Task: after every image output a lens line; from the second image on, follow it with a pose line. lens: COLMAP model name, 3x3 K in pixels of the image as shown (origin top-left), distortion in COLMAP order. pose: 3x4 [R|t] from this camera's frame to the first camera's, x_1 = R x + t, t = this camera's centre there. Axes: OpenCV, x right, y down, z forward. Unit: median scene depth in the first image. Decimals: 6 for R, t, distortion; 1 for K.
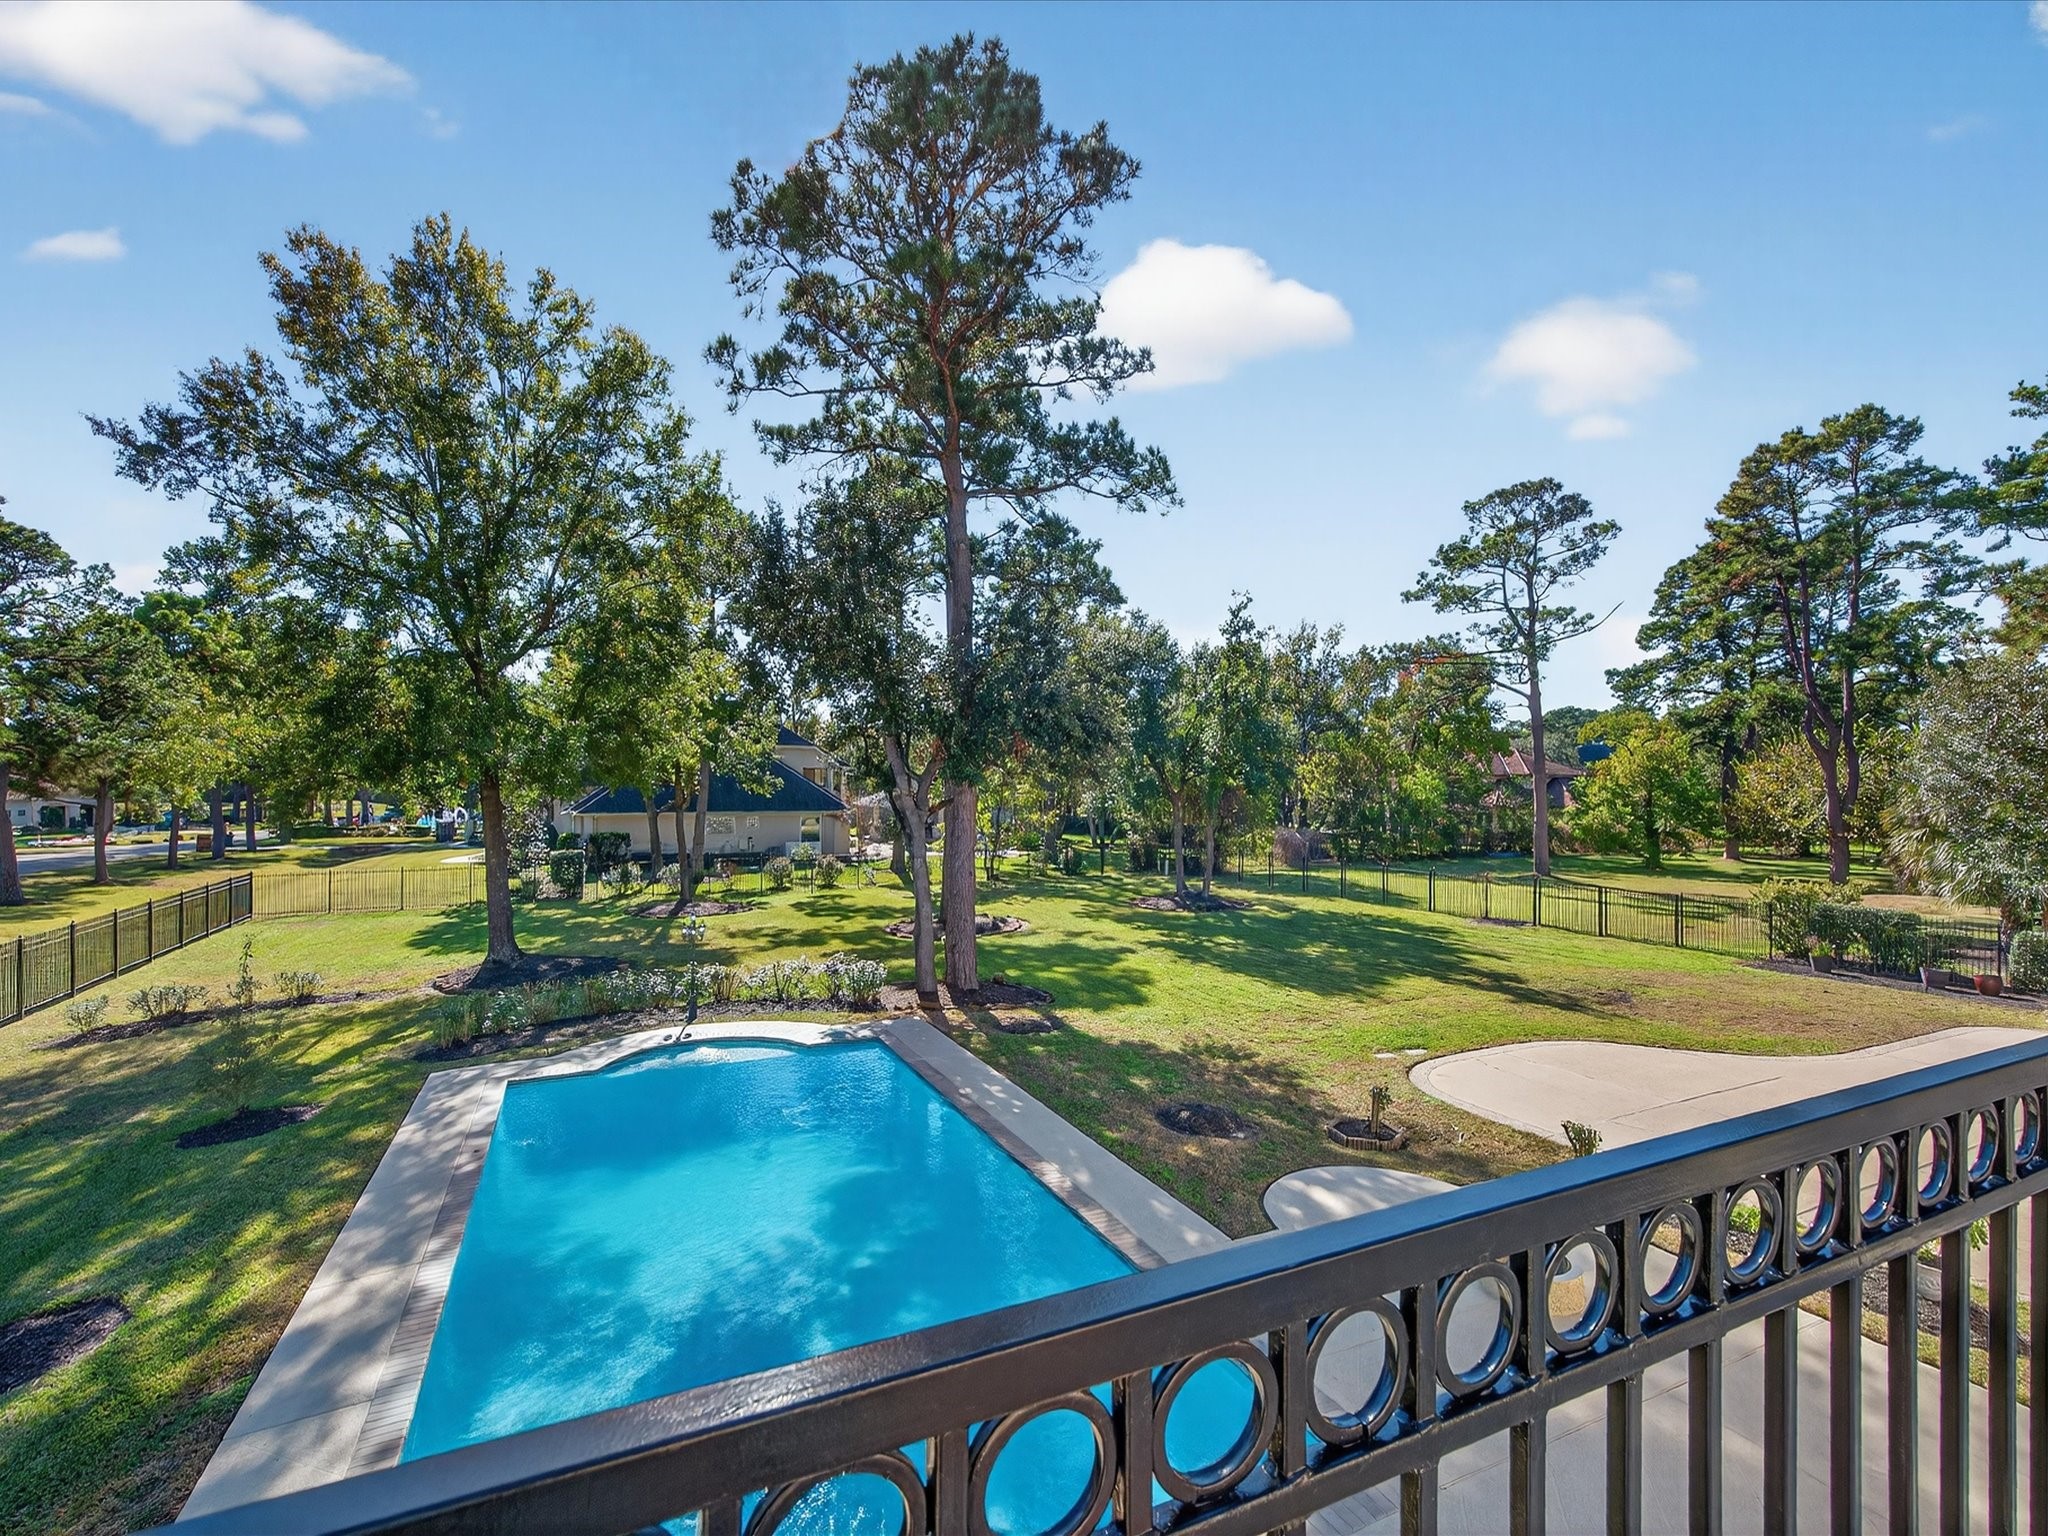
lens RADIAL K [[921.6, 0, 1023.2], [0, 921.6, 766.1], [0, 0, 1]] dist [0.011404, -0.002662]
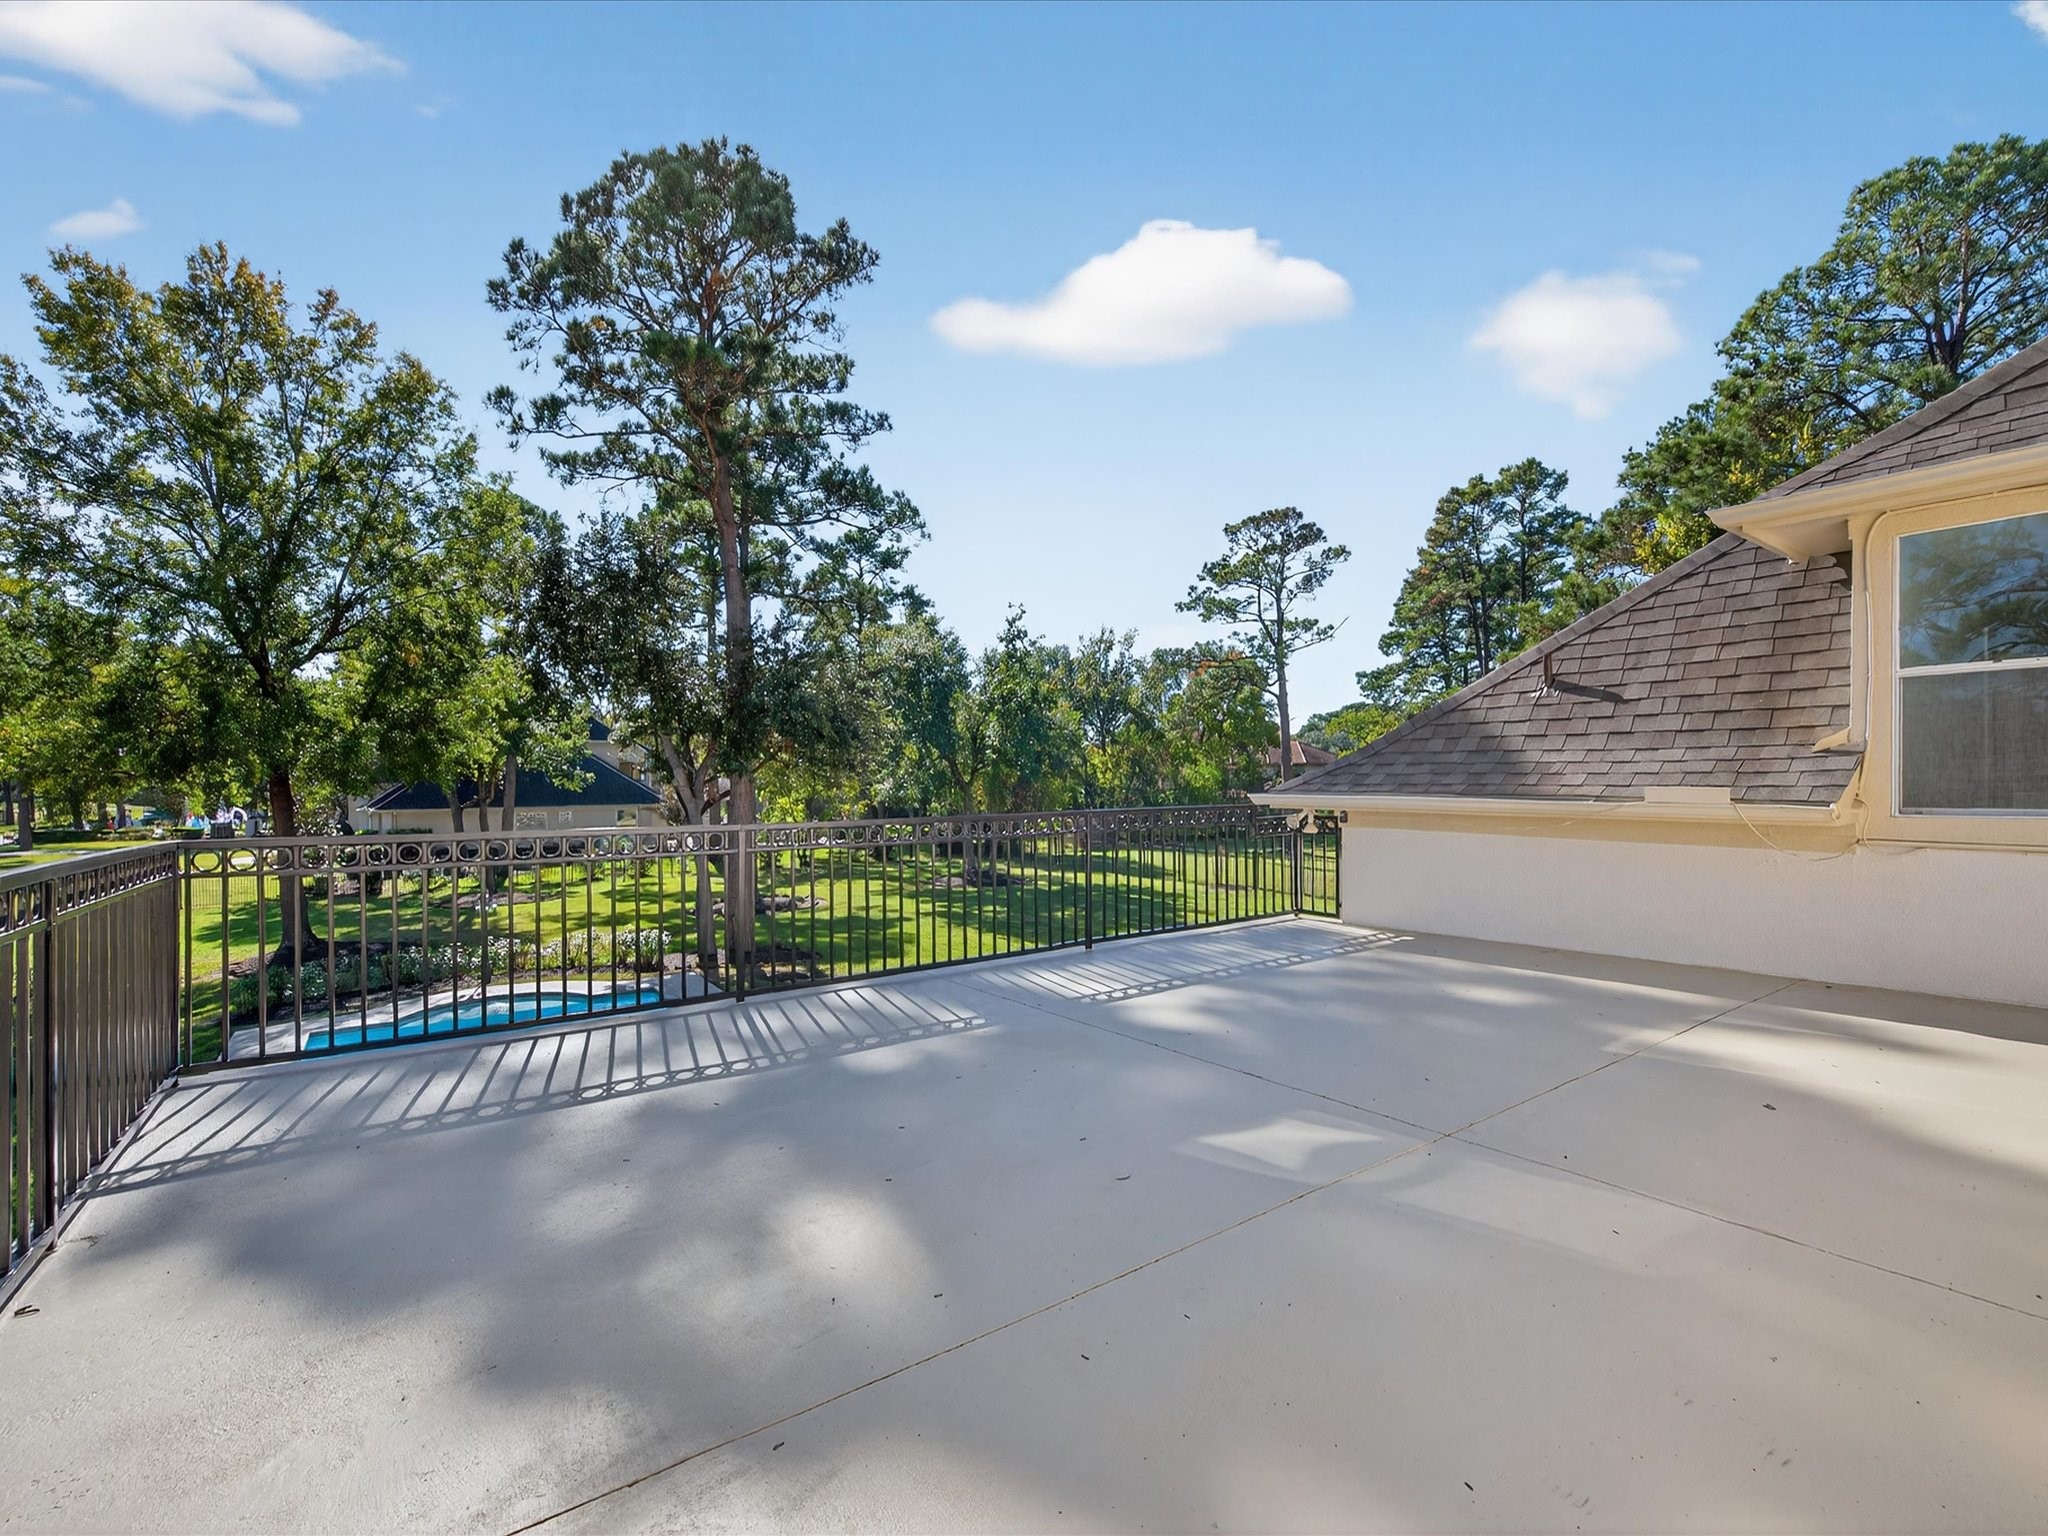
lens RADIAL K [[921.6, 0, 1026.7], [0, 921.6, 778.1], [0, 0, 1]] dist [0.011404, -0.002662]
pose [[0.987000, -0.010809, 0.160358, 0.090050], [0.007314, 0.999723, 0.022369, -0.001066], [-0.160555, -0.020905, 0.986805, -0.172133]]
